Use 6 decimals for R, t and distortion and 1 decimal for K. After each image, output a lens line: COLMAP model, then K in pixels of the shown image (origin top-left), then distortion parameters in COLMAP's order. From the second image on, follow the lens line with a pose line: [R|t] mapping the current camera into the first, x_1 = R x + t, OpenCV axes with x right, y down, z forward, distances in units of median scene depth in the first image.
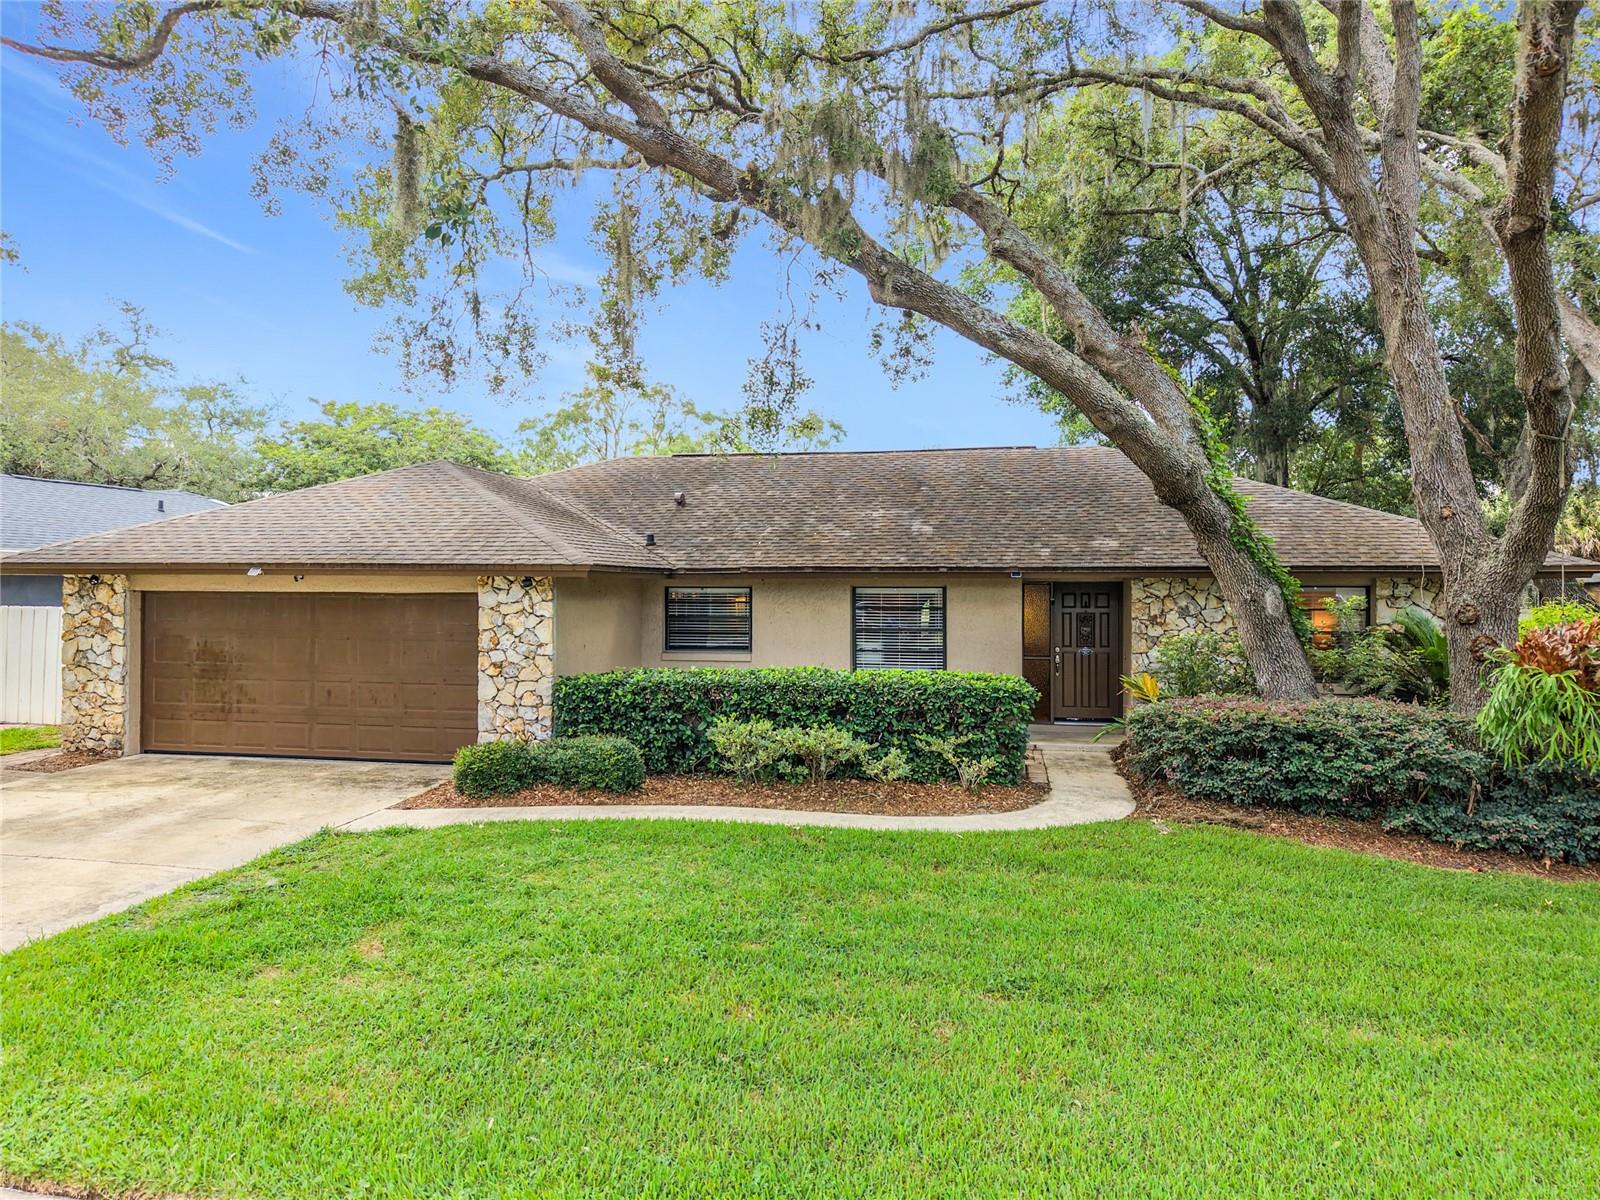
lens RADIAL K [[1022.6, 0, 757.1], [0, 1022.6, 591.1], [0, 0, 1]] dist [0.033288, -0.001049]
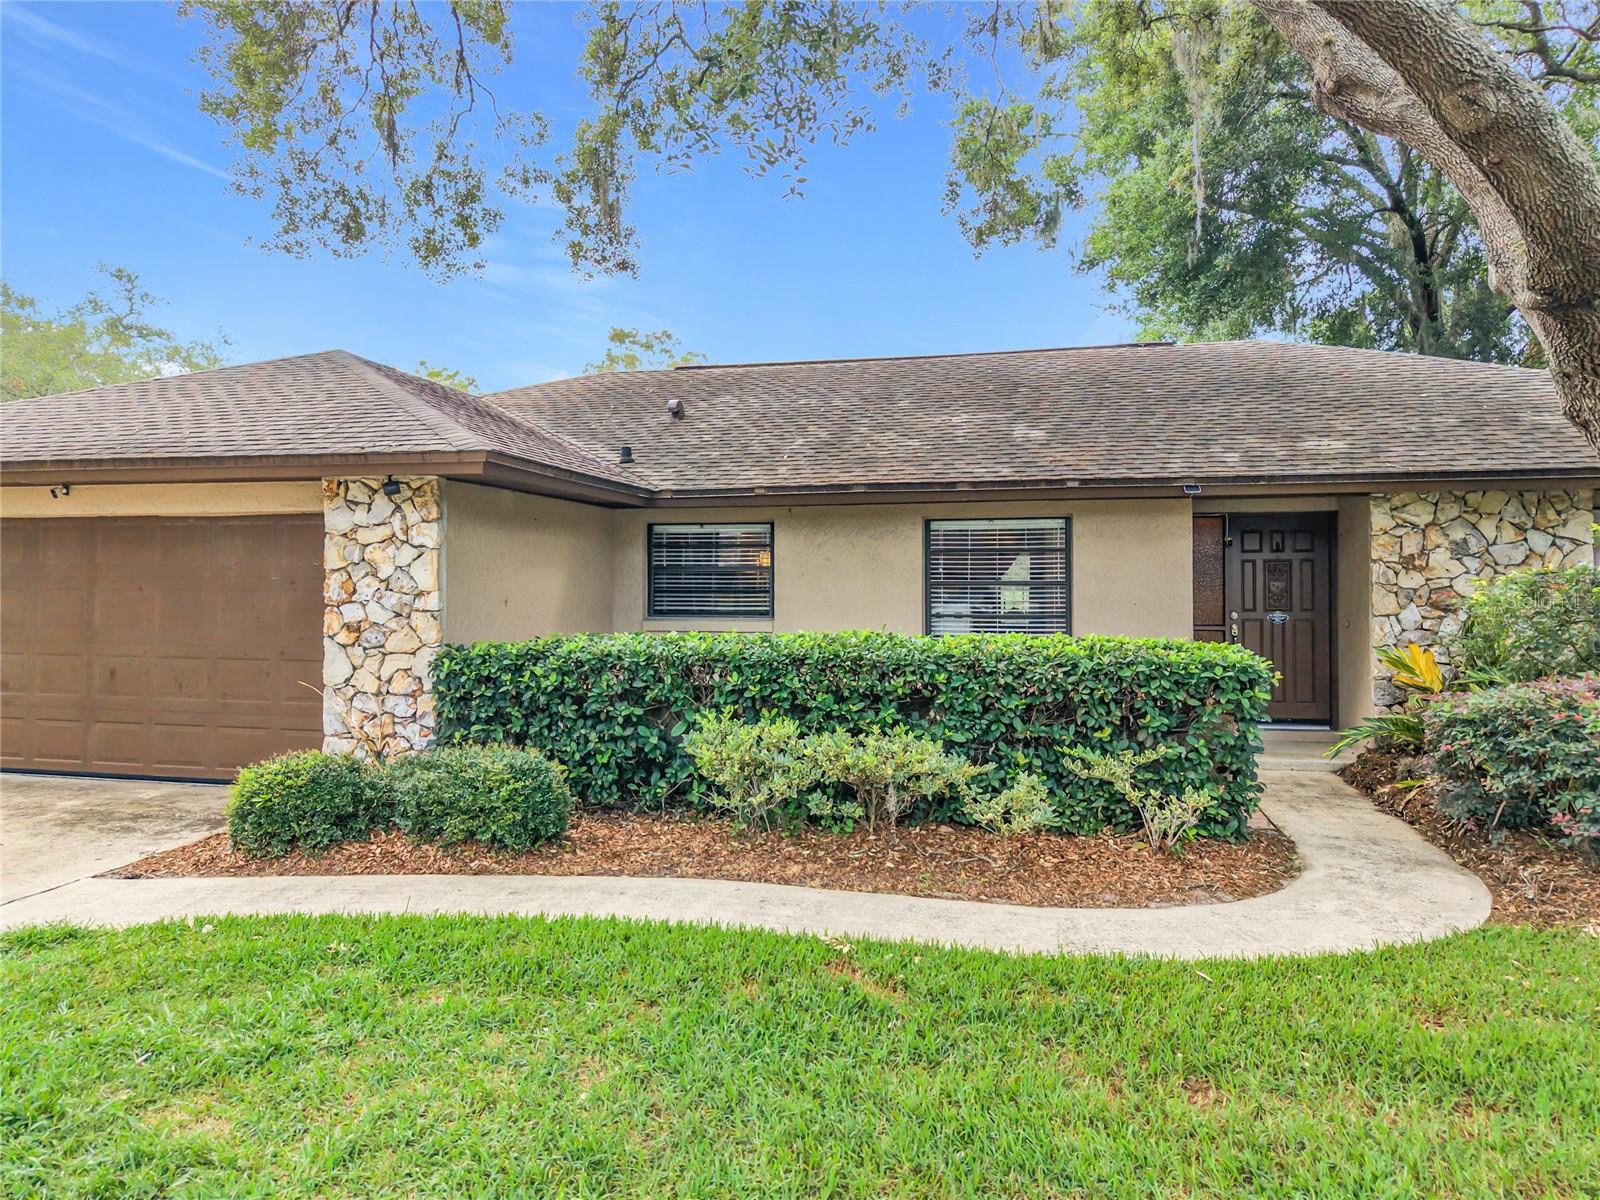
lens RADIAL K [[1048.0, 0, 791.0], [0, 1048.0, 563.9], [0, 0, 1]] dist [0.003620, -0.002550]
pose [[0.999974, 0.003738, -0.006139, 0.013017], [-0.003894, 0.999666, -0.025556, 0.051788], [0.006041, 0.025579, 0.999655, 0.394284]]
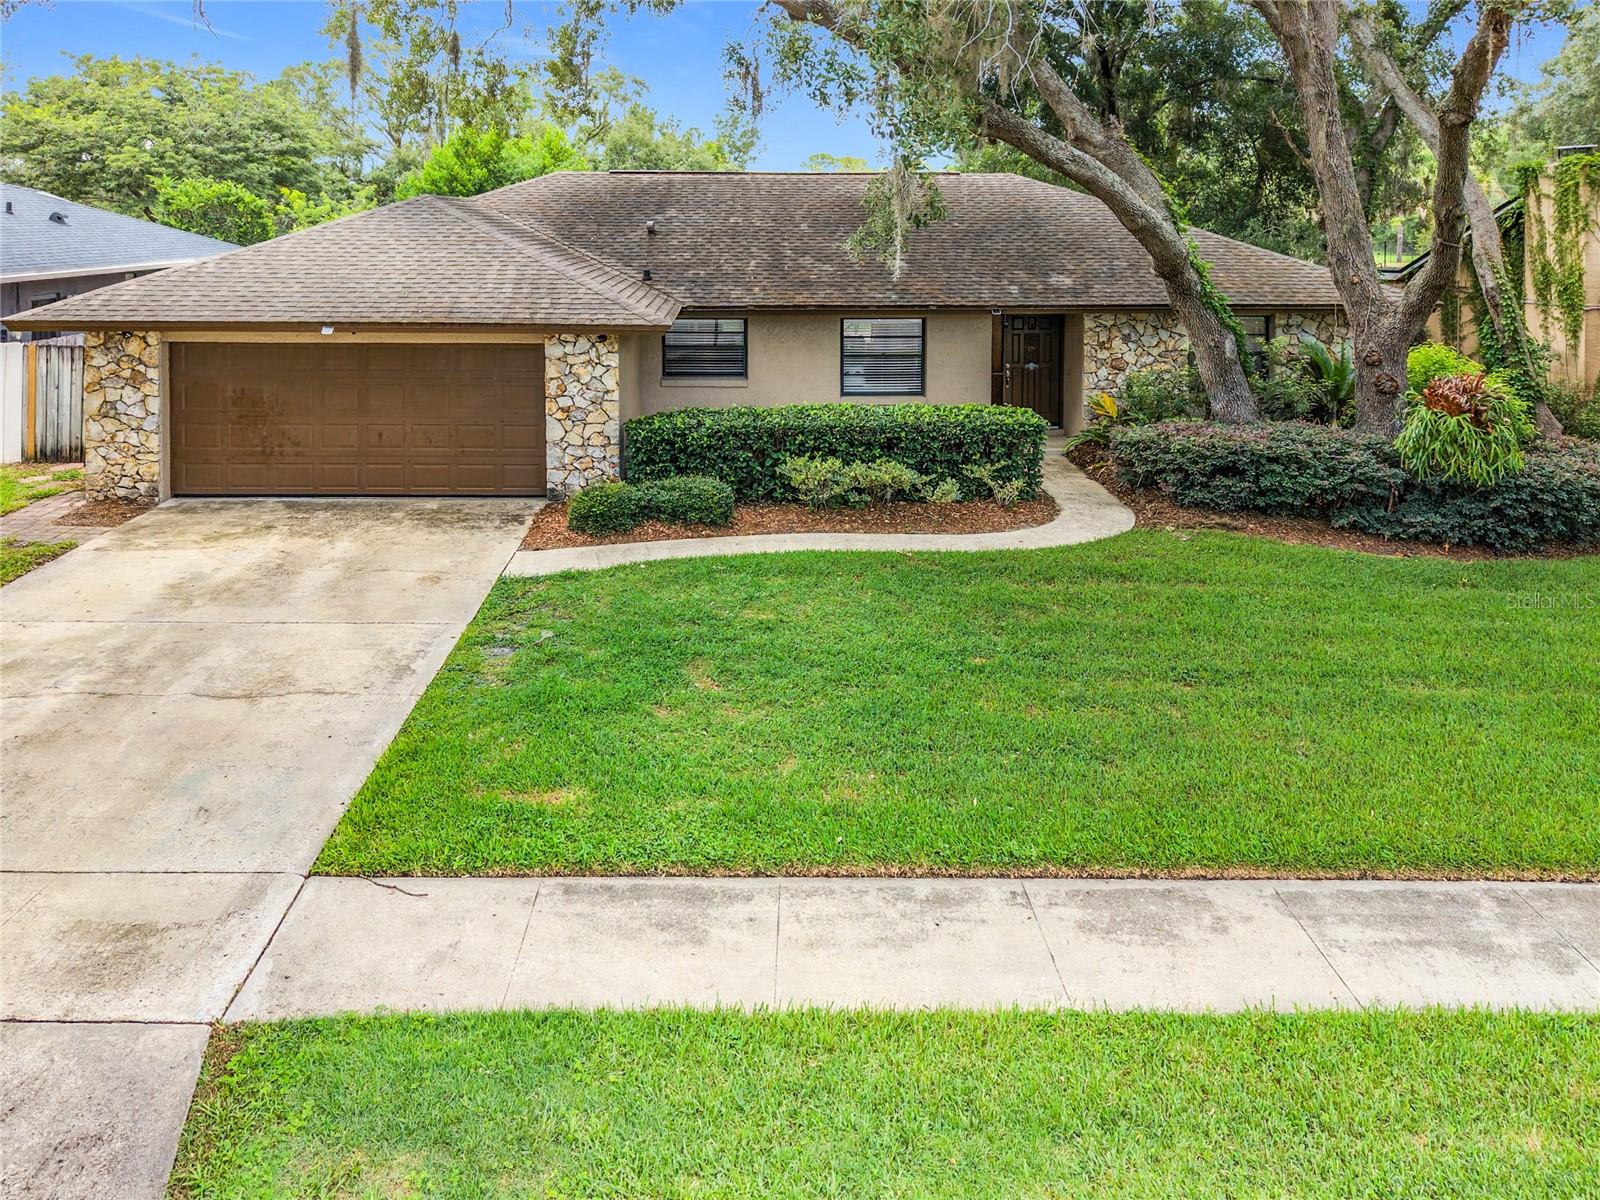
lens RADIAL K [[1105.1, 0, 673.3], [0, 1105.1, 288.0], [0, 0, 1]] dist [0.004834, 0.001903]
pose [[0.985263, -0.024654, 0.169258, -0.354734], [0.015864, 0.998464, 0.053090, -0.126835], [-0.170307, -0.049622, 0.984141, -0.194635]]
